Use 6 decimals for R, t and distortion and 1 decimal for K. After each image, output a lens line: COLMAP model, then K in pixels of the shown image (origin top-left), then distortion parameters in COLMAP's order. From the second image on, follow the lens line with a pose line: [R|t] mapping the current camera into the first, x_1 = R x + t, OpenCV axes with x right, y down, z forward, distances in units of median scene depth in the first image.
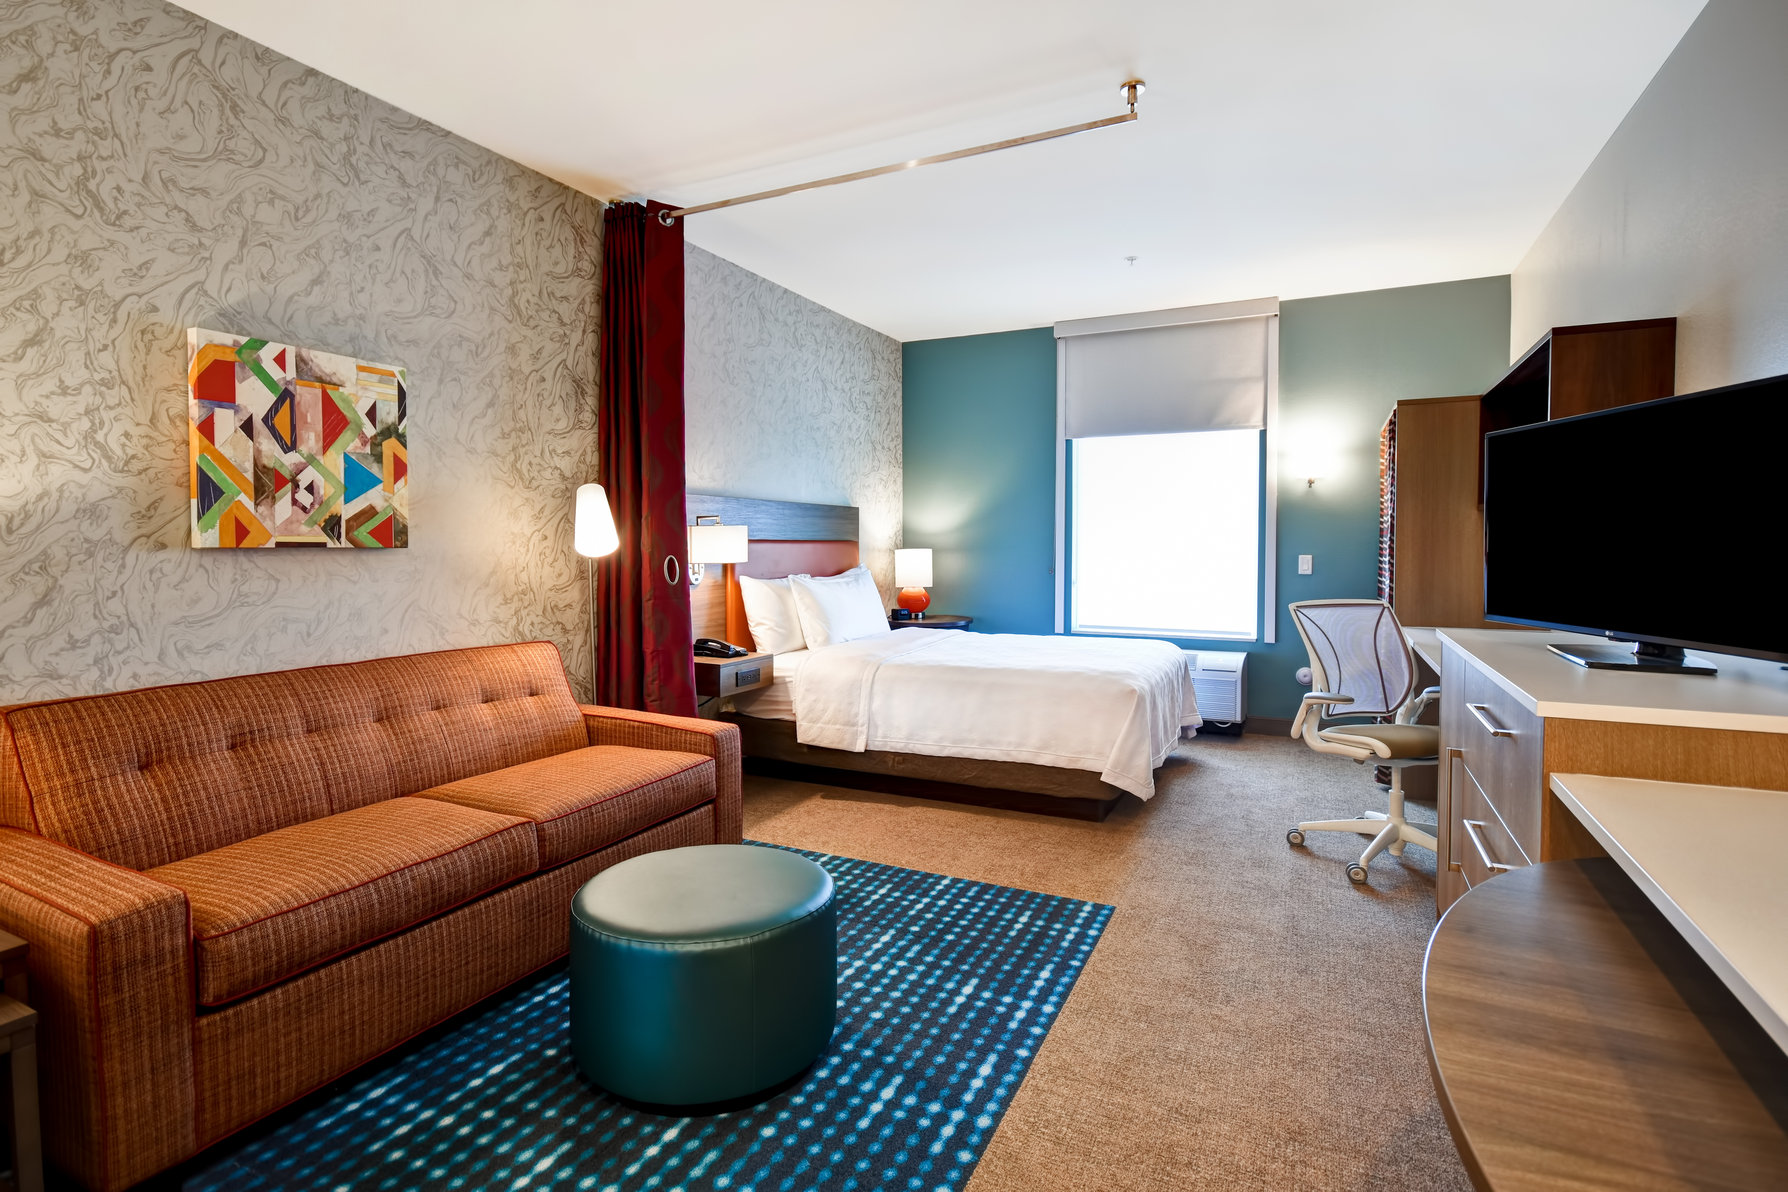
lens RADIAL K [[834.0, 0, 902.8], [0, 834.0, 556.8], [0, 0, 1]] dist [0.001254, -0.000755]
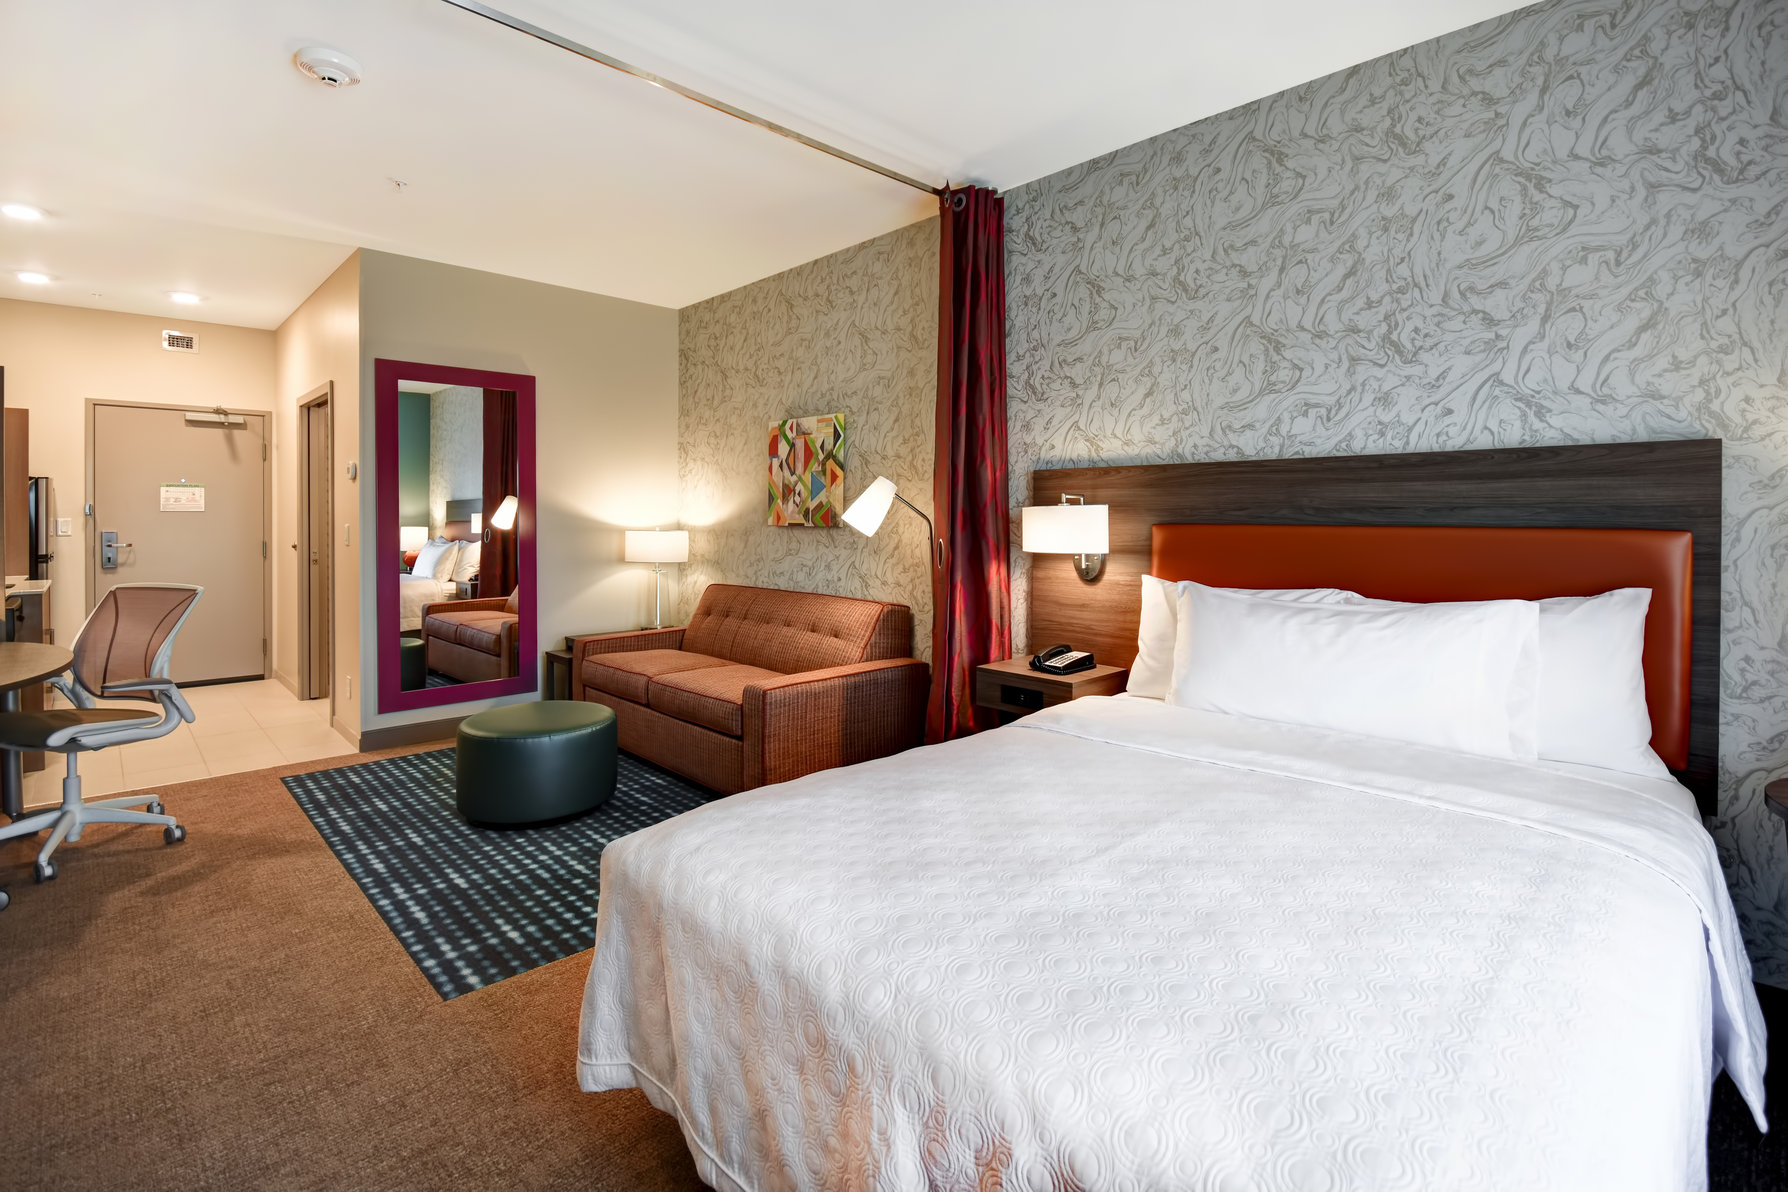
lens RADIAL K [[820.0, 0, 937.0], [0, 820.0, 521.3], [0, 0, 1]] dist [-0.009091, -0.000057]
pose [[-0.296426, 0.013025, -0.954967, 0.935121], [-0.014745, 0.999725, 0.018213, -0.059096], [0.954942, 0.019479, -0.296152, 1.837129]]
